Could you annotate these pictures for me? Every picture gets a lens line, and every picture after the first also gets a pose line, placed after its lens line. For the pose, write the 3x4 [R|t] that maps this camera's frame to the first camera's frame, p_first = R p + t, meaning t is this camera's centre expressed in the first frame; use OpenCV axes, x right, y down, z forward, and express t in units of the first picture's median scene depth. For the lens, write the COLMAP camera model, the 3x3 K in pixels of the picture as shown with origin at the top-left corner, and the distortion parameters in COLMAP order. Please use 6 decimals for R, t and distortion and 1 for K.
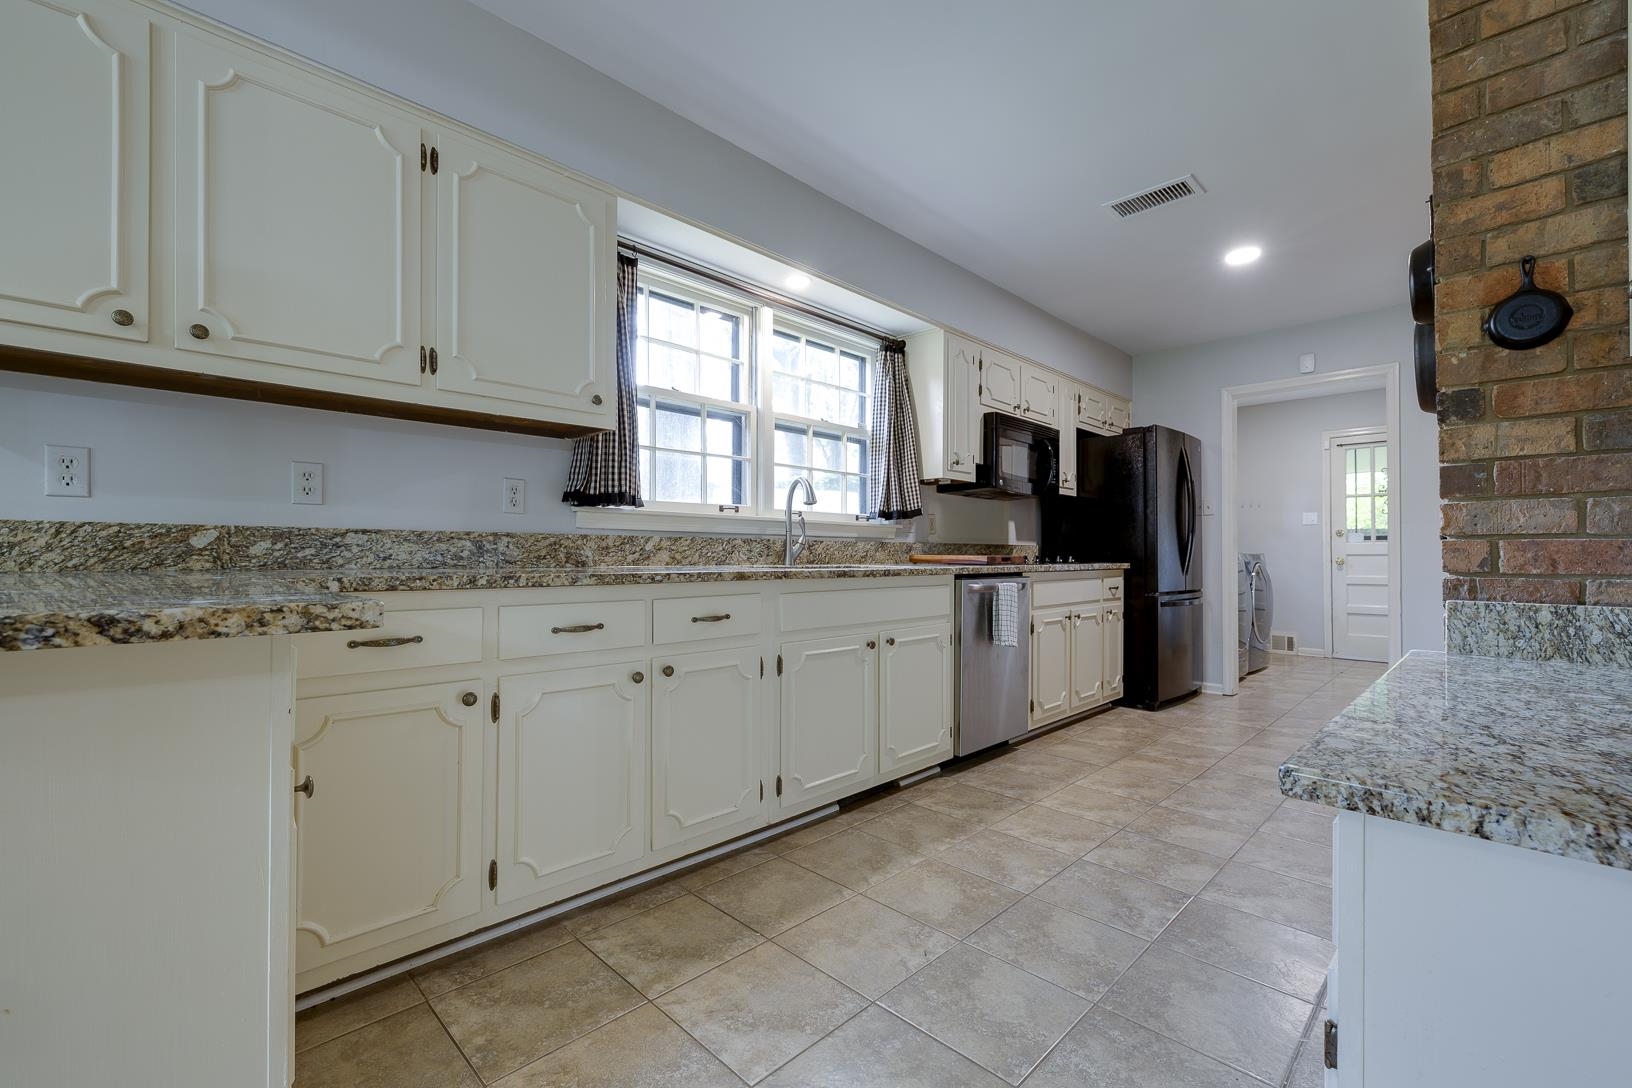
lens RADIAL K [[701.8, 0, 813.6], [0, 701.8, 547.5], [0, 0, 1]] dist [0.000923, -0.000253]
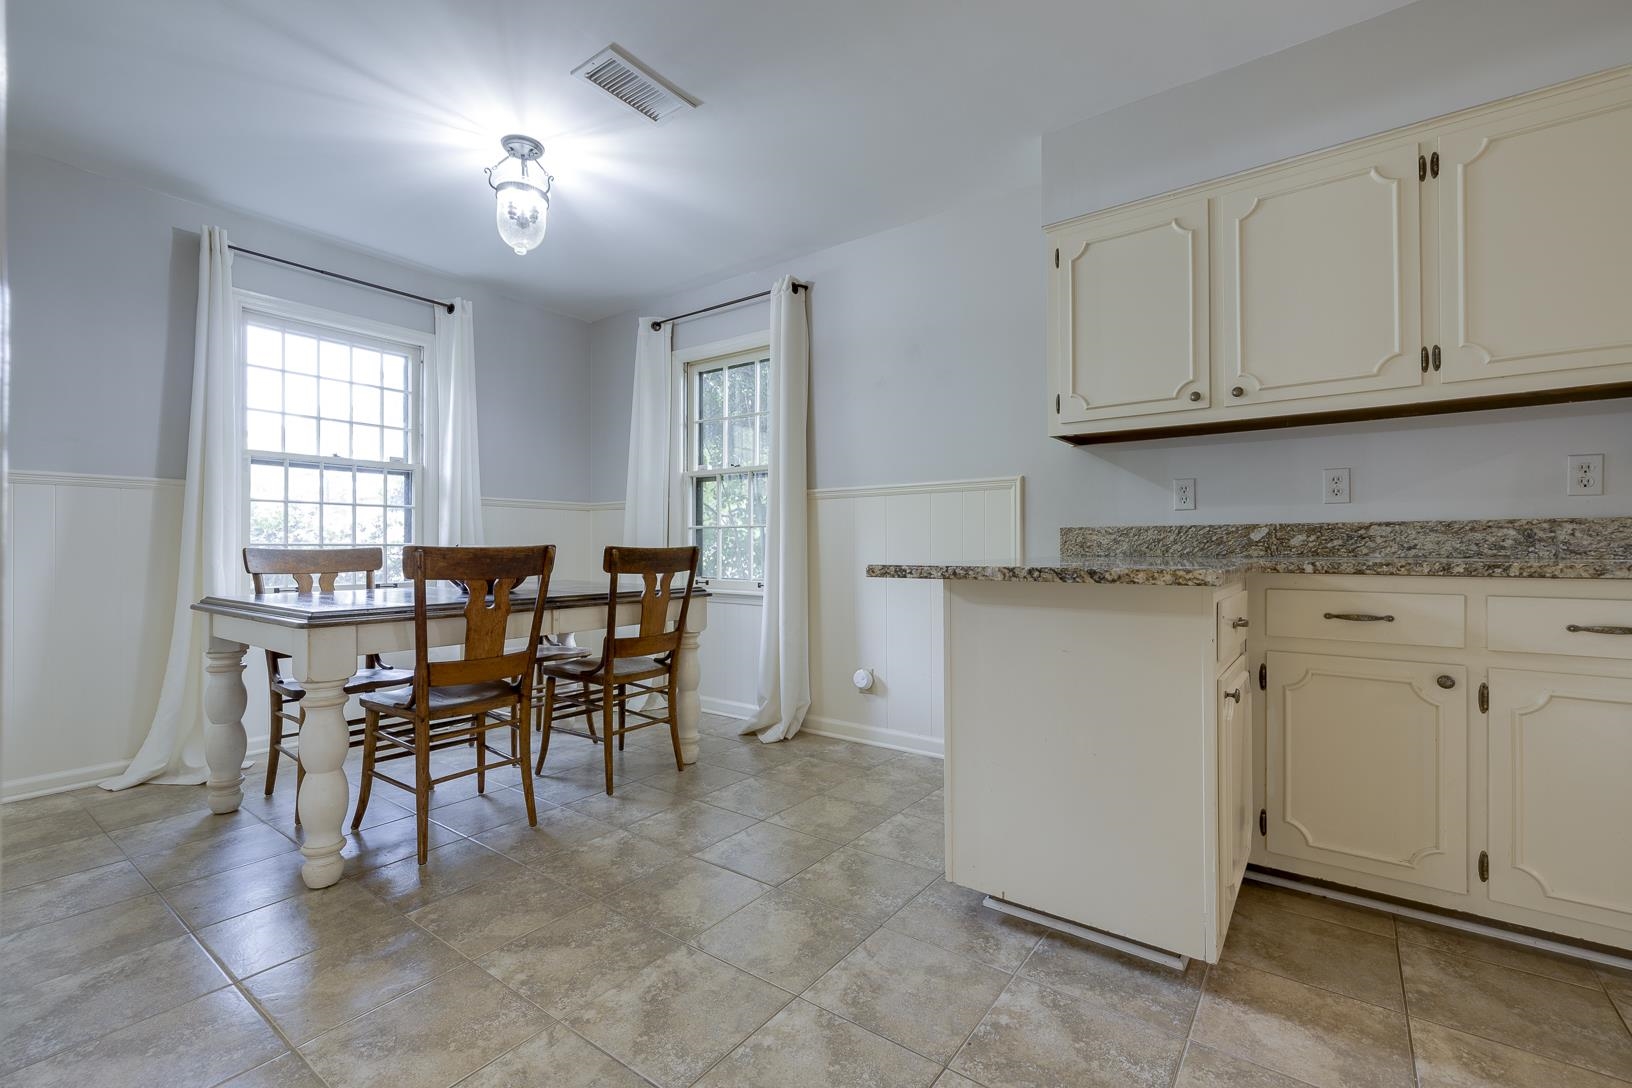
lens RADIAL K [[701.8, 0, 813.6], [0, 701.8, 547.5], [0, 0, 1]] dist [0.000923, -0.000253]
pose [[0.139639, -0.005345, -0.990188, 0.387062], [0.012402, 0.999916, -0.003648, 0.008381], [0.990125, -0.011771, 0.139694, -0.067234]]
